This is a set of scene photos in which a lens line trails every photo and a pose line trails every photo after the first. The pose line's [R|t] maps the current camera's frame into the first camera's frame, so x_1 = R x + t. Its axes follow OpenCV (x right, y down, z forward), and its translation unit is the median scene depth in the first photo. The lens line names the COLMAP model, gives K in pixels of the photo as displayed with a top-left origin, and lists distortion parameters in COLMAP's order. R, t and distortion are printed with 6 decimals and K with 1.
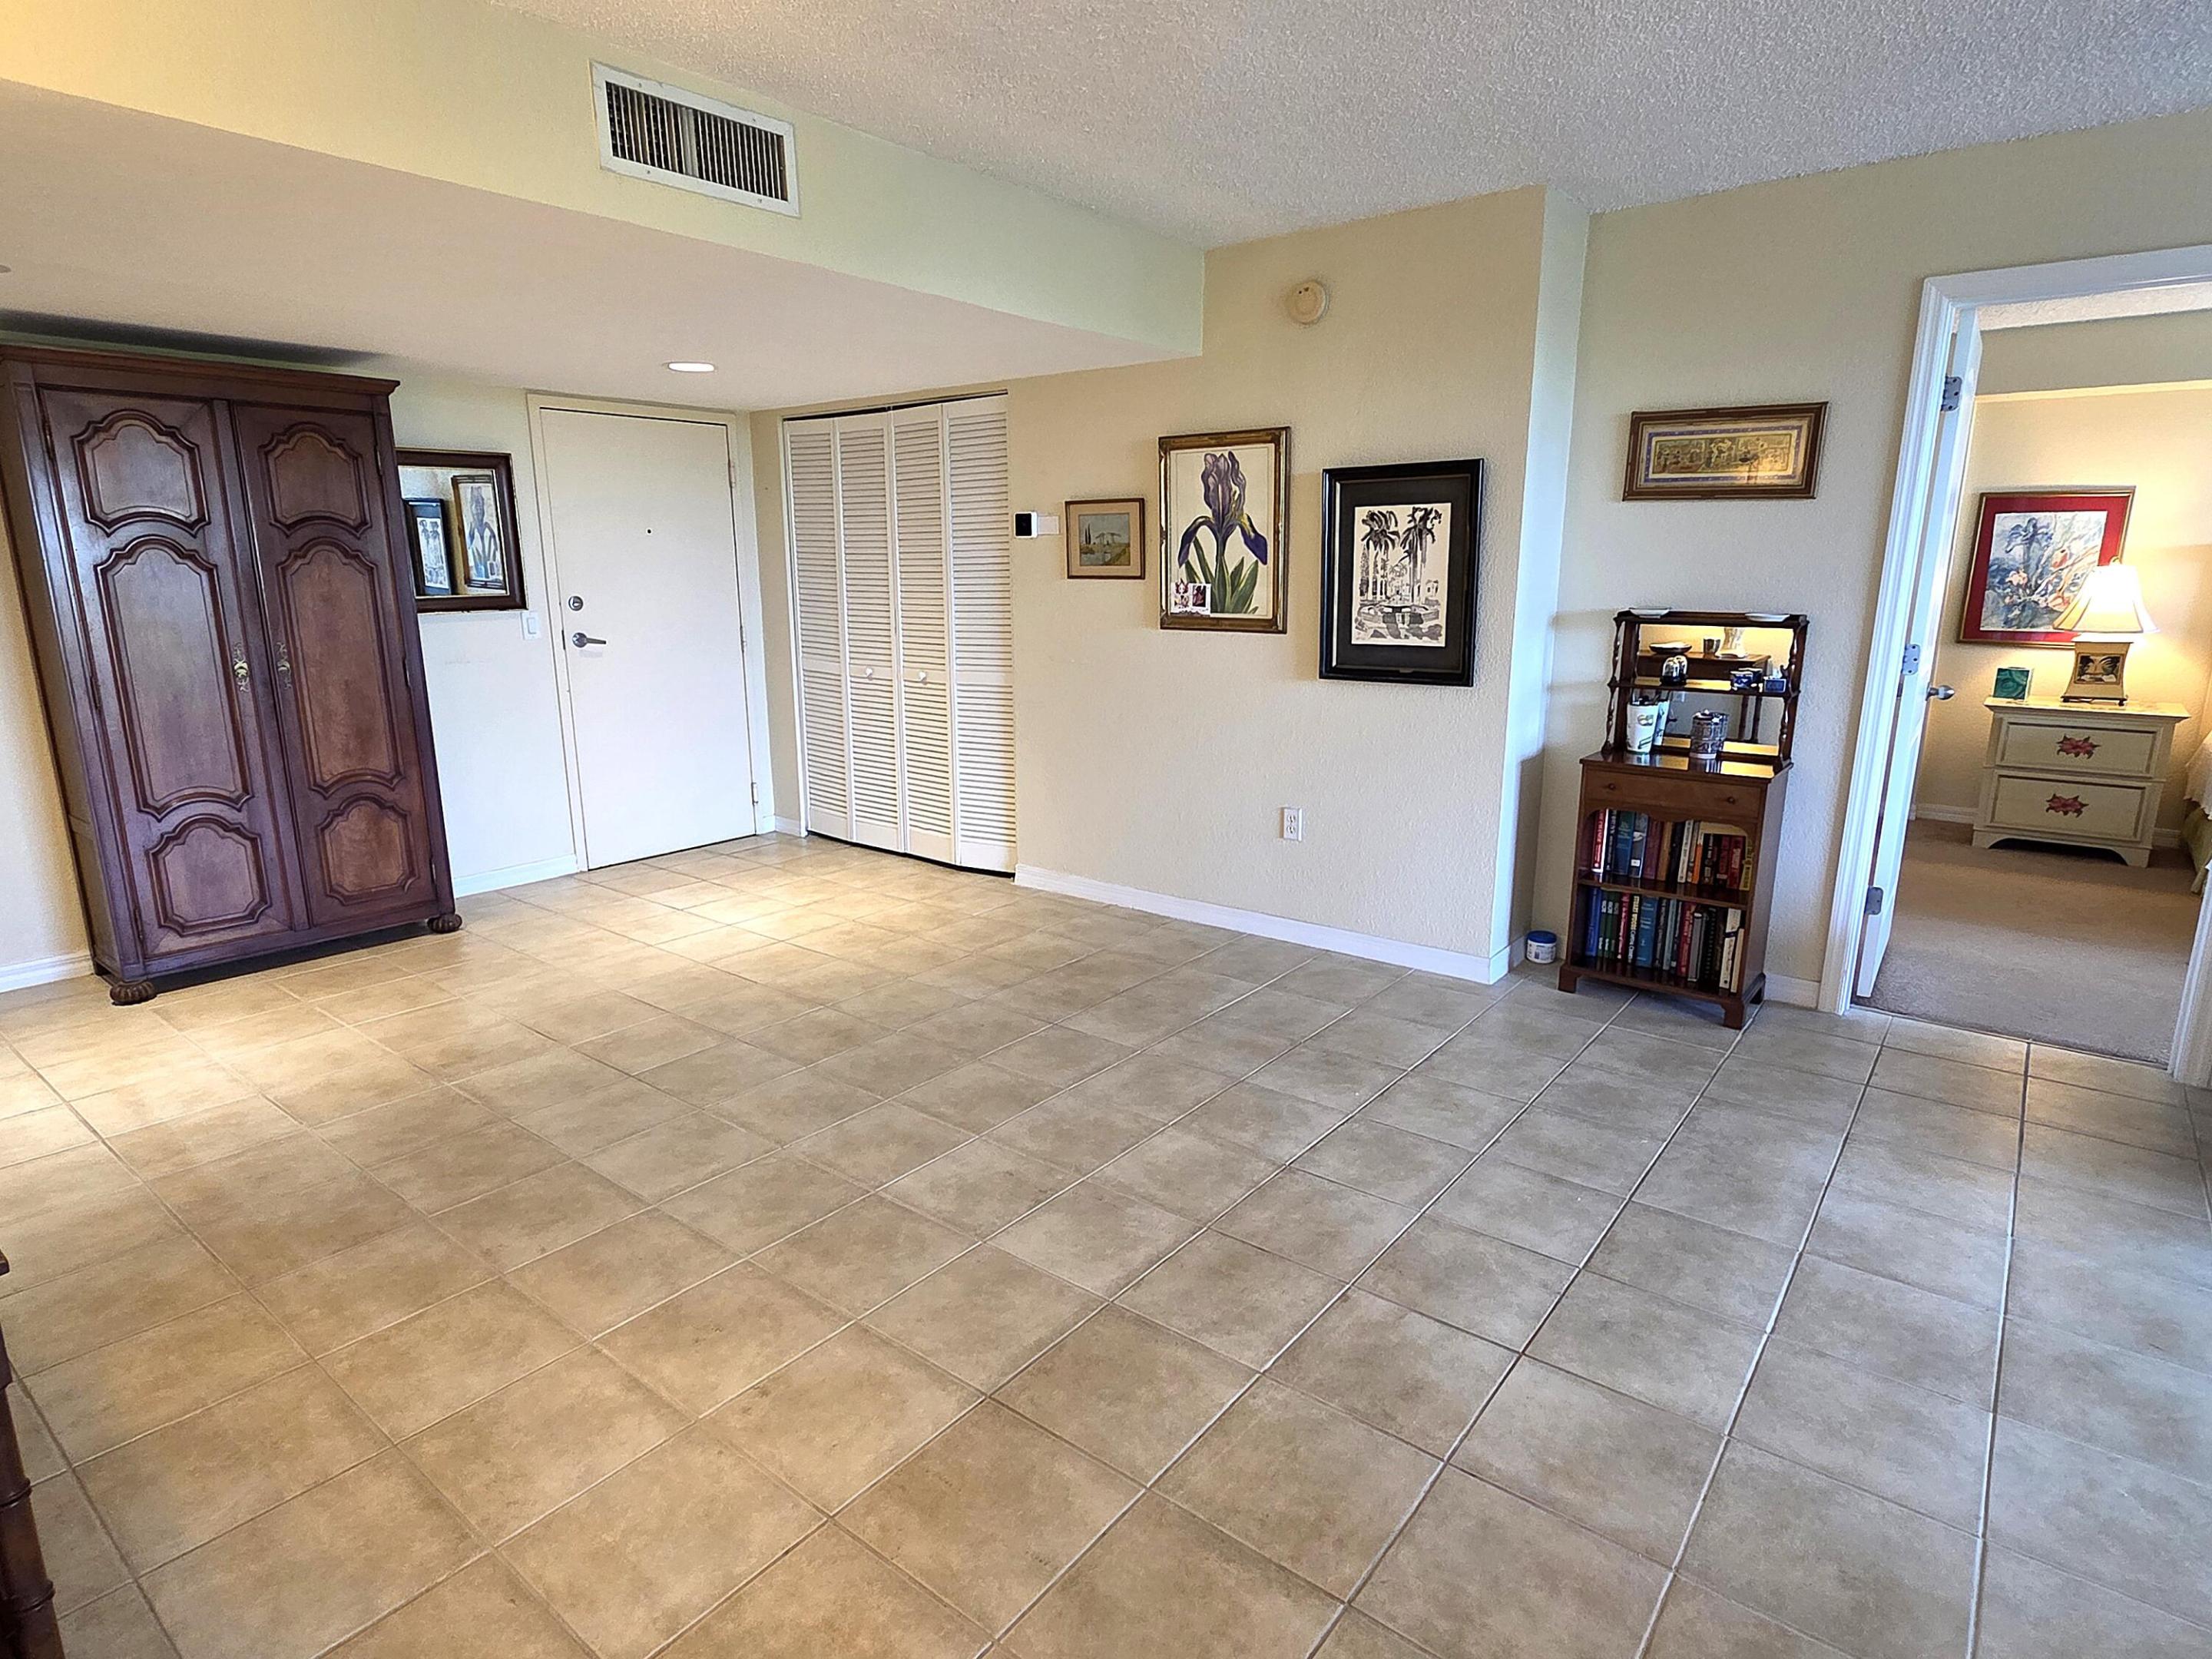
lens RADIAL K [[1203.4, 0, 1121.3], [0, 1203.4, 837.5], [0, 0, 1]] dist [0.002997, 0.000024]
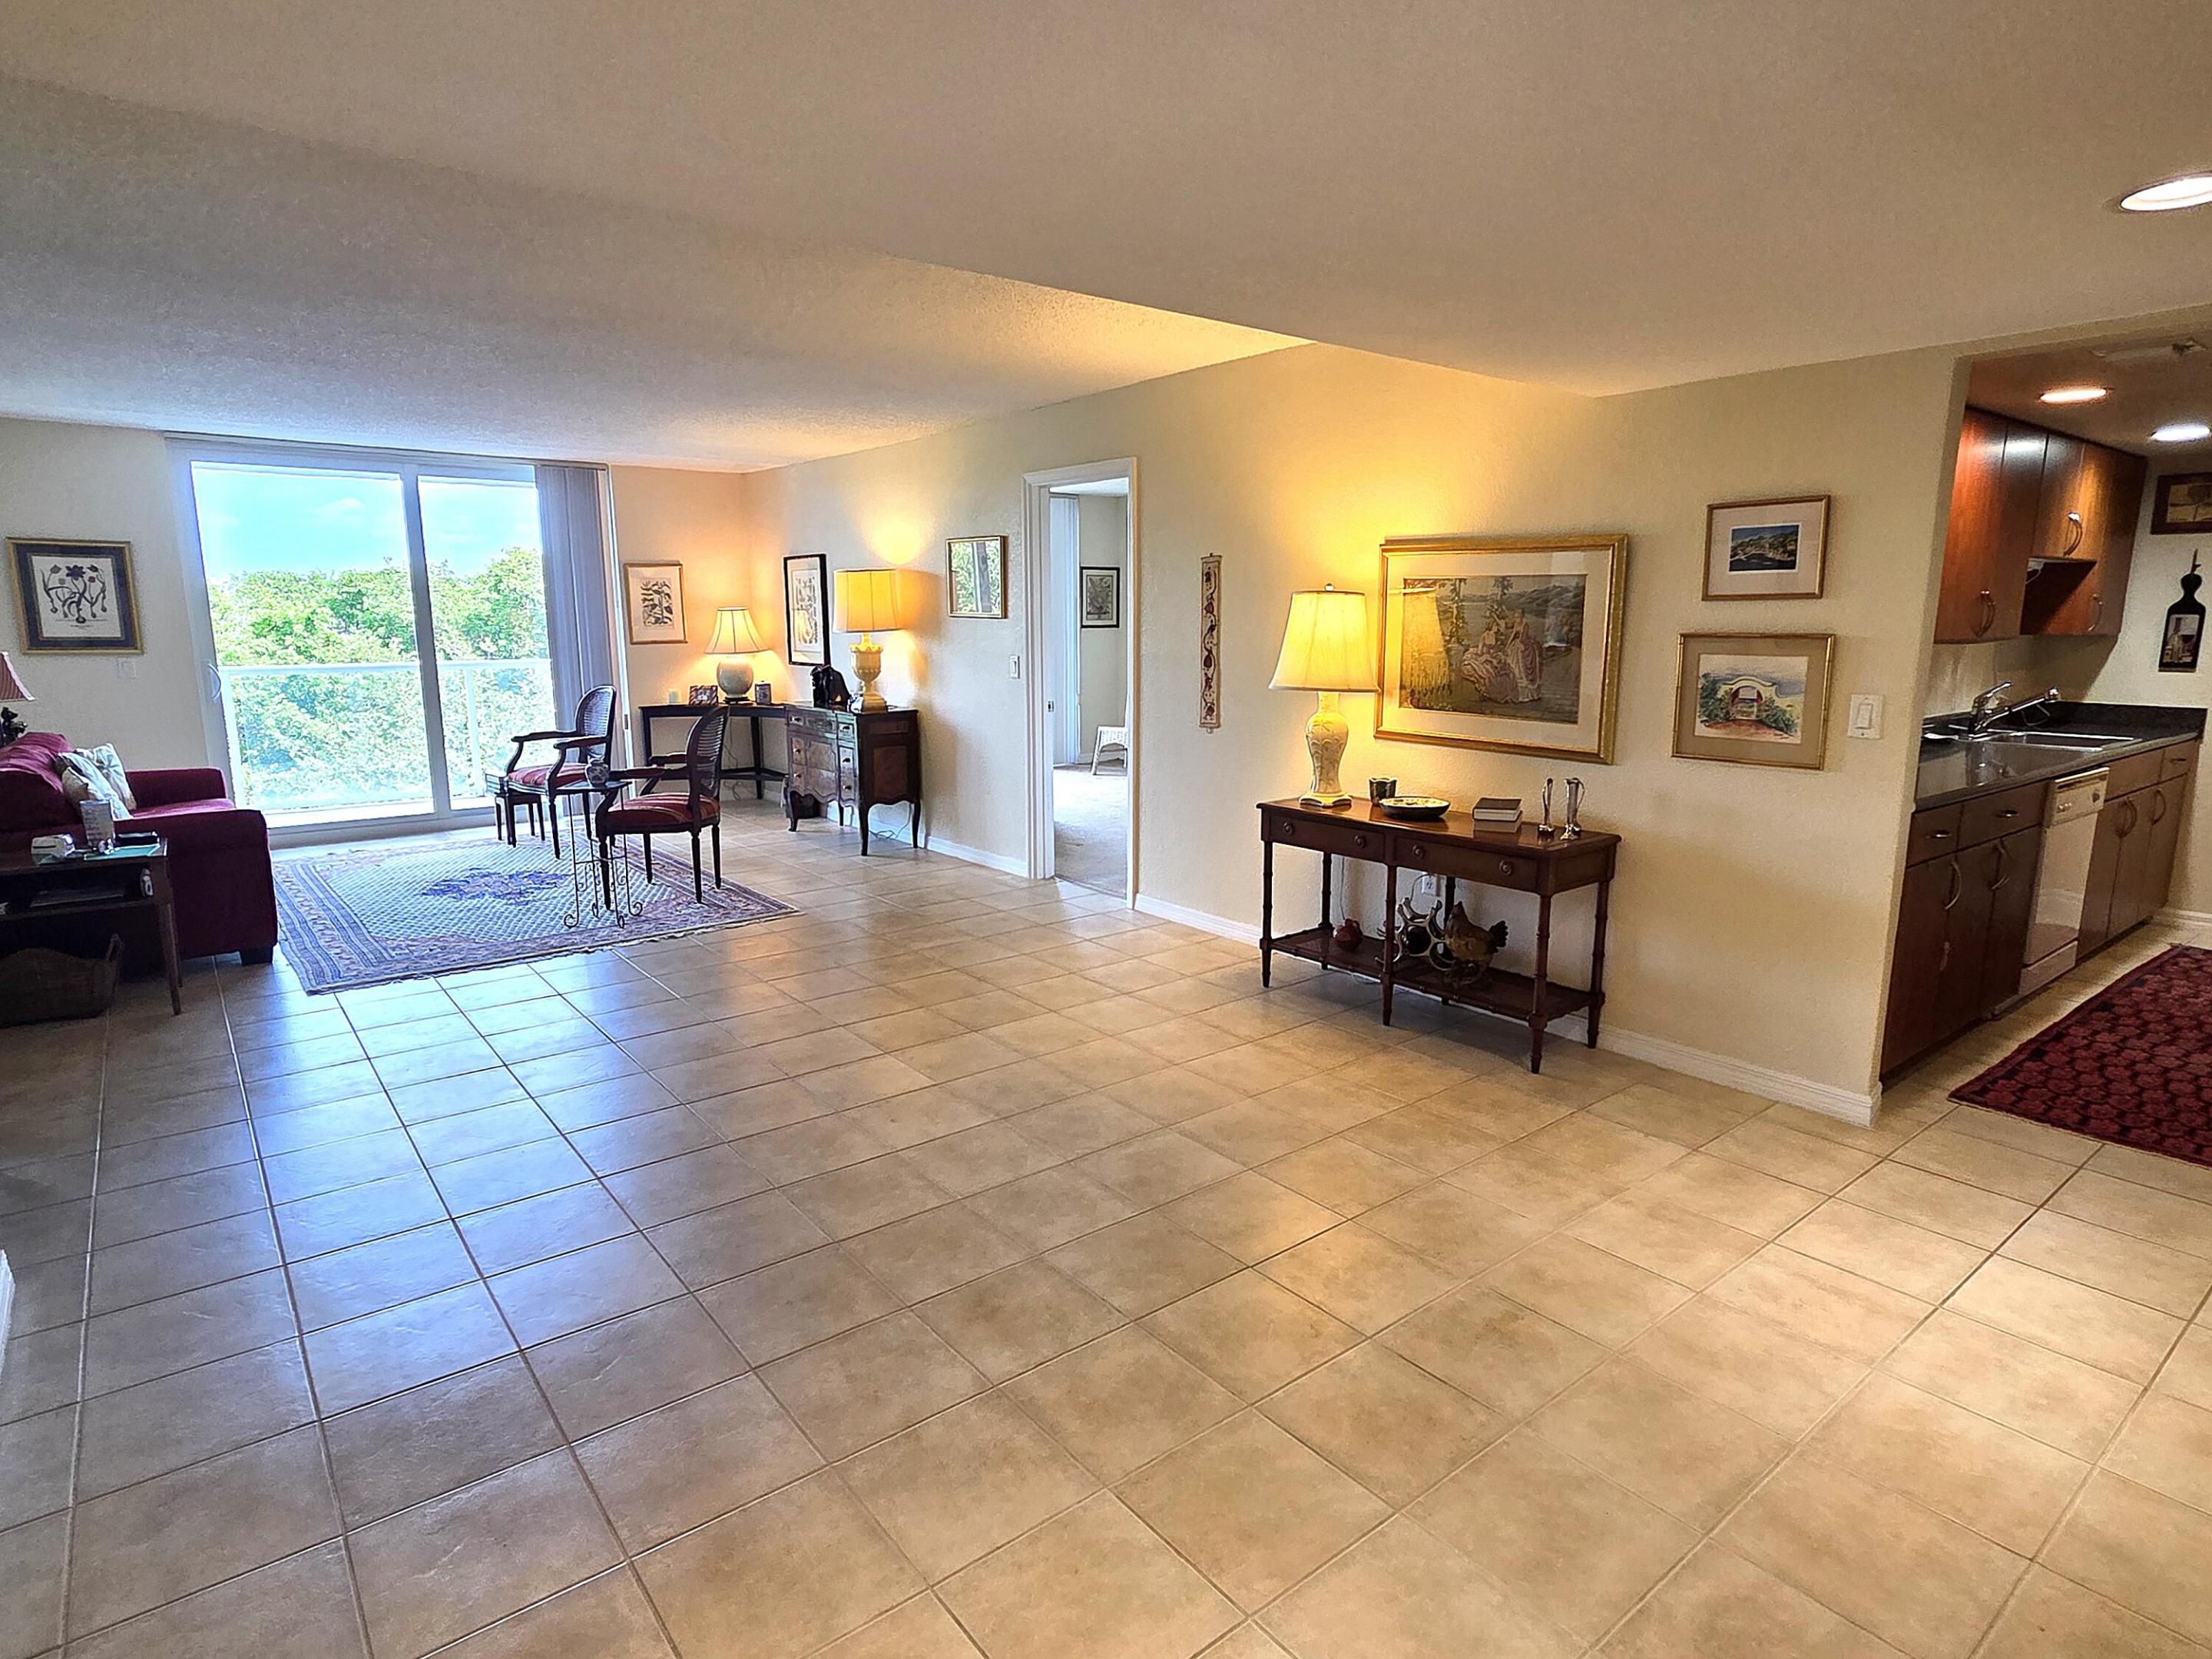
lens RADIAL K [[1203.4, 0, 1104.3], [0, 1203.4, 820.3], [0, 0, 1]] dist [0.002997, 0.000024]
pose [[-0.969998, -0.039152, 0.239939, -0.421236], [0.057815, 0.921484, 0.384091, -0.333246], [-0.236137, 0.386439, -0.891574, 1.385557]]
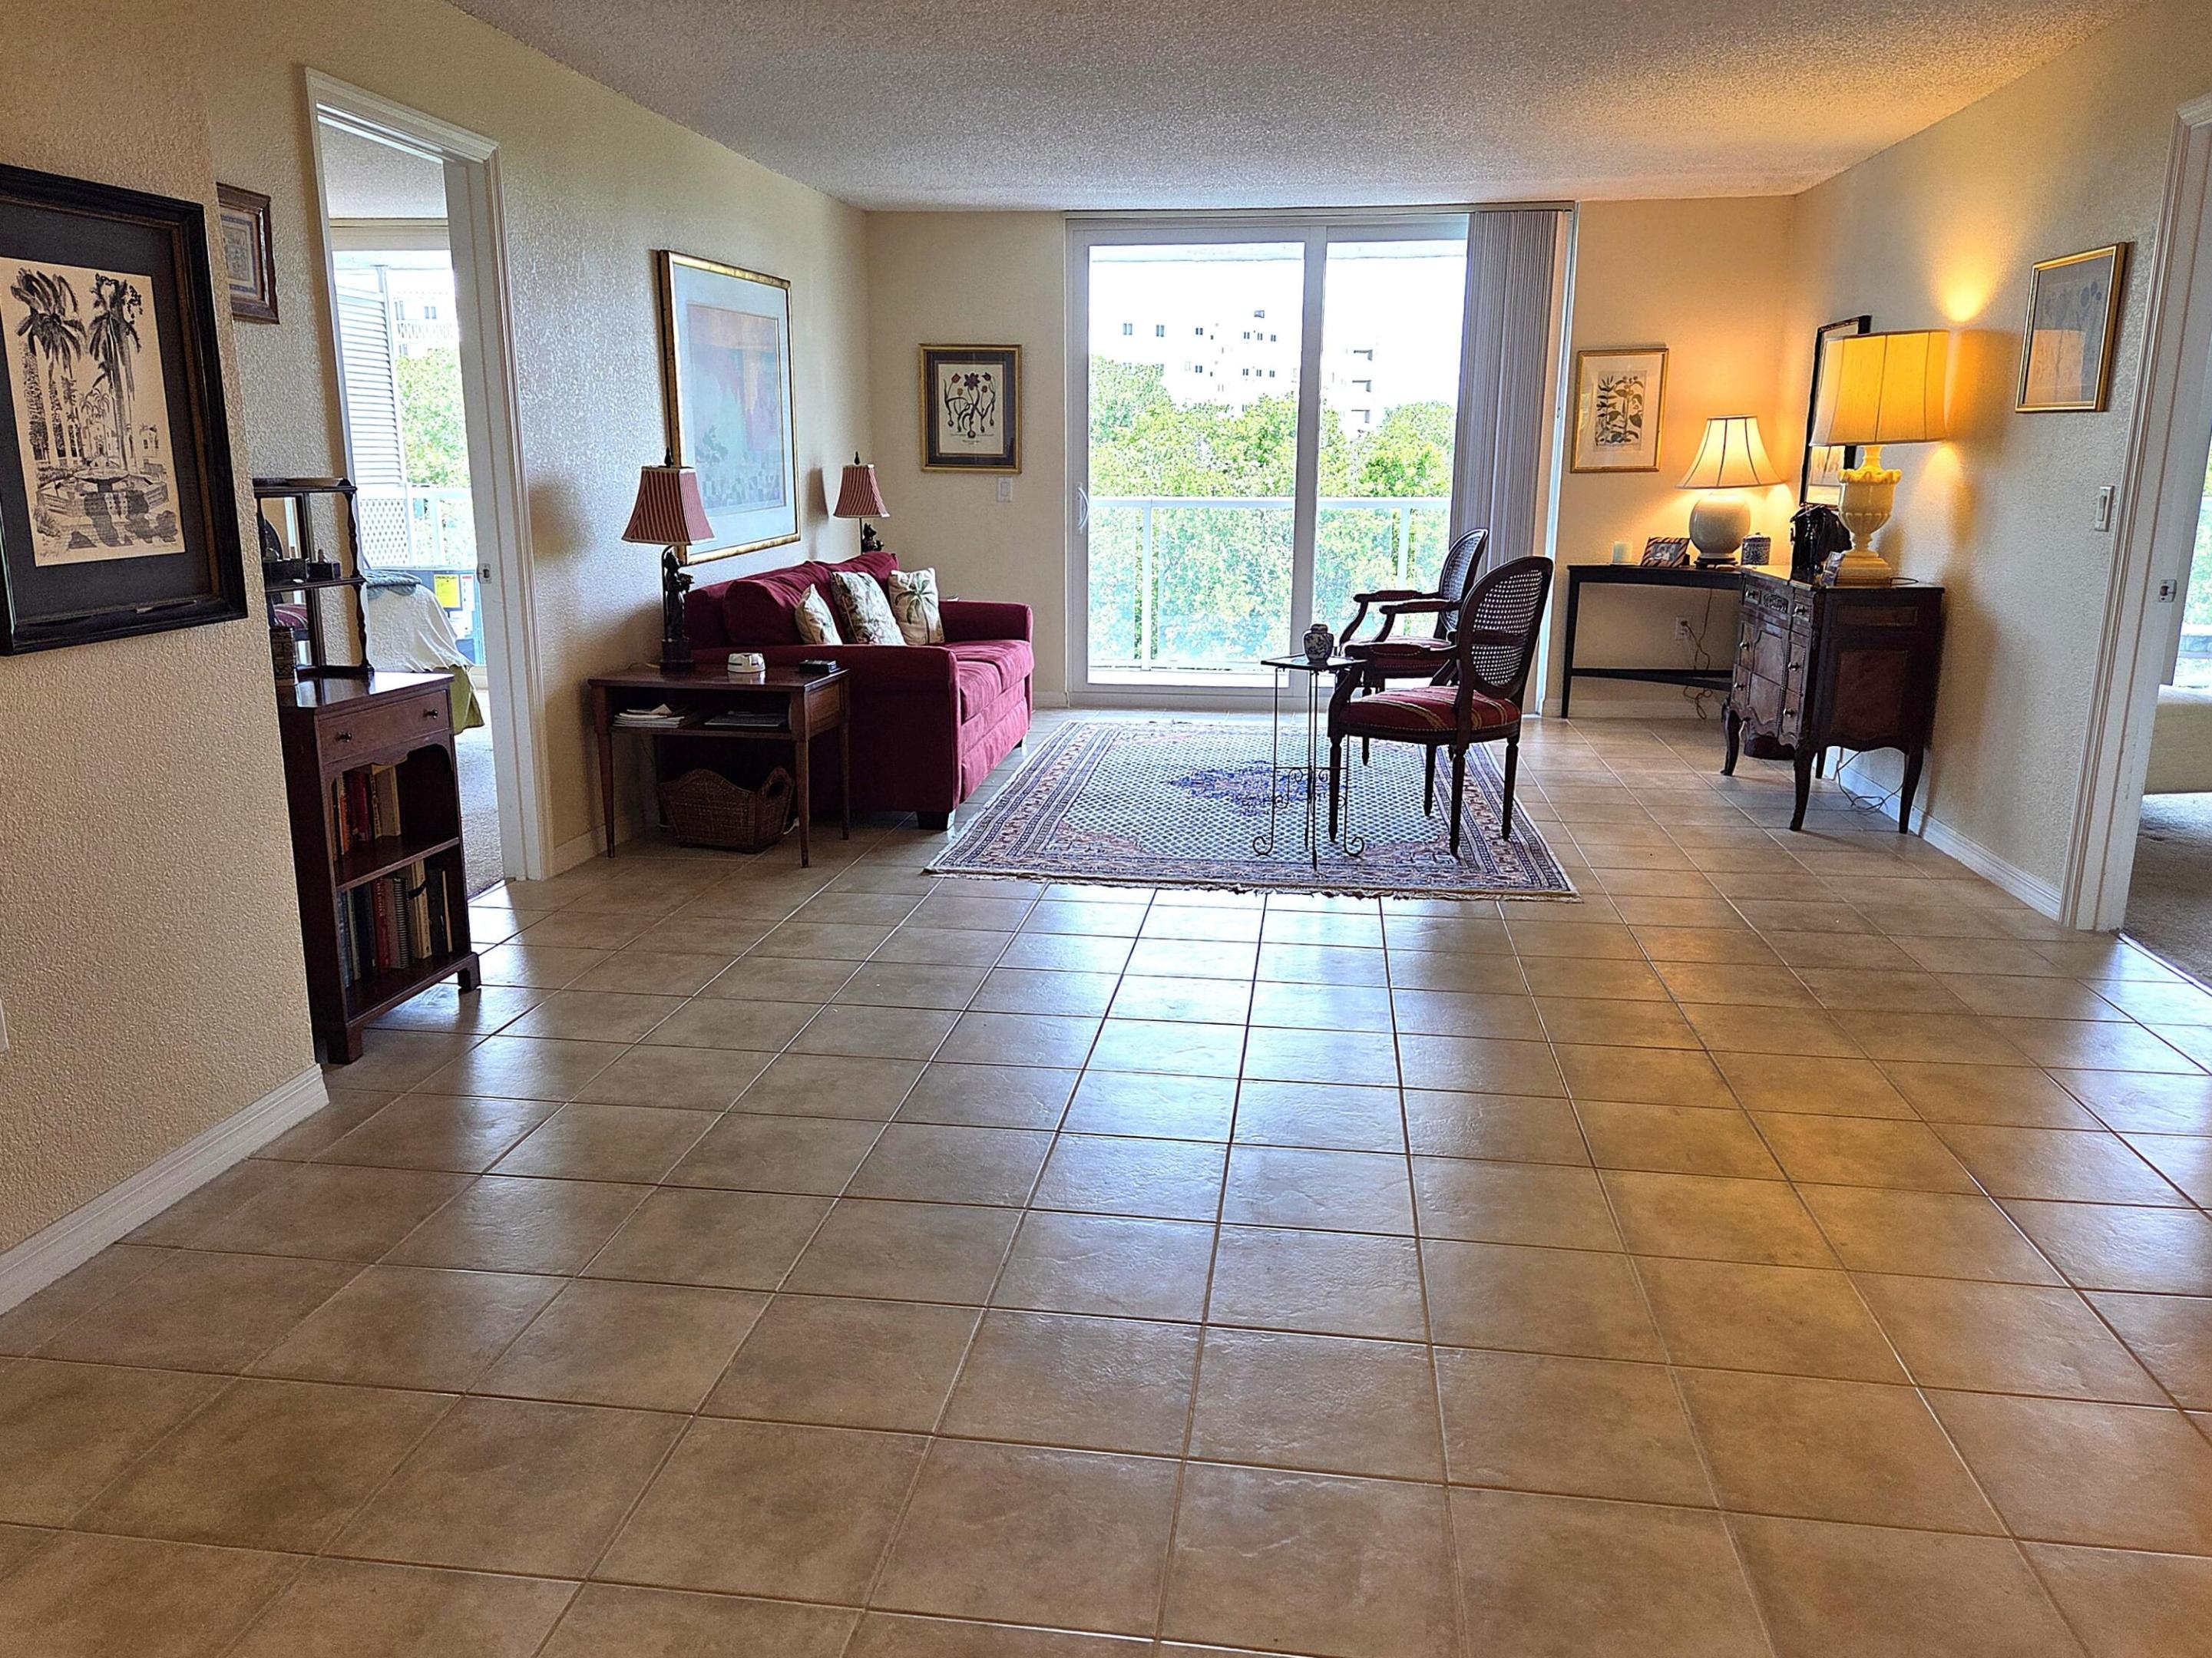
lens RADIAL K [[1621.9, 0, 1083.0], [0, 1621.9, 833.3], [0, 0, 1]] dist [0.052259, -0.020554]
pose [[-0.487627, -0.196966, 0.850543, -0.568792], [0.197287, 0.924159, 0.327121, -0.203520], [-0.850469, 0.327315, -0.411786, 1.003227]]
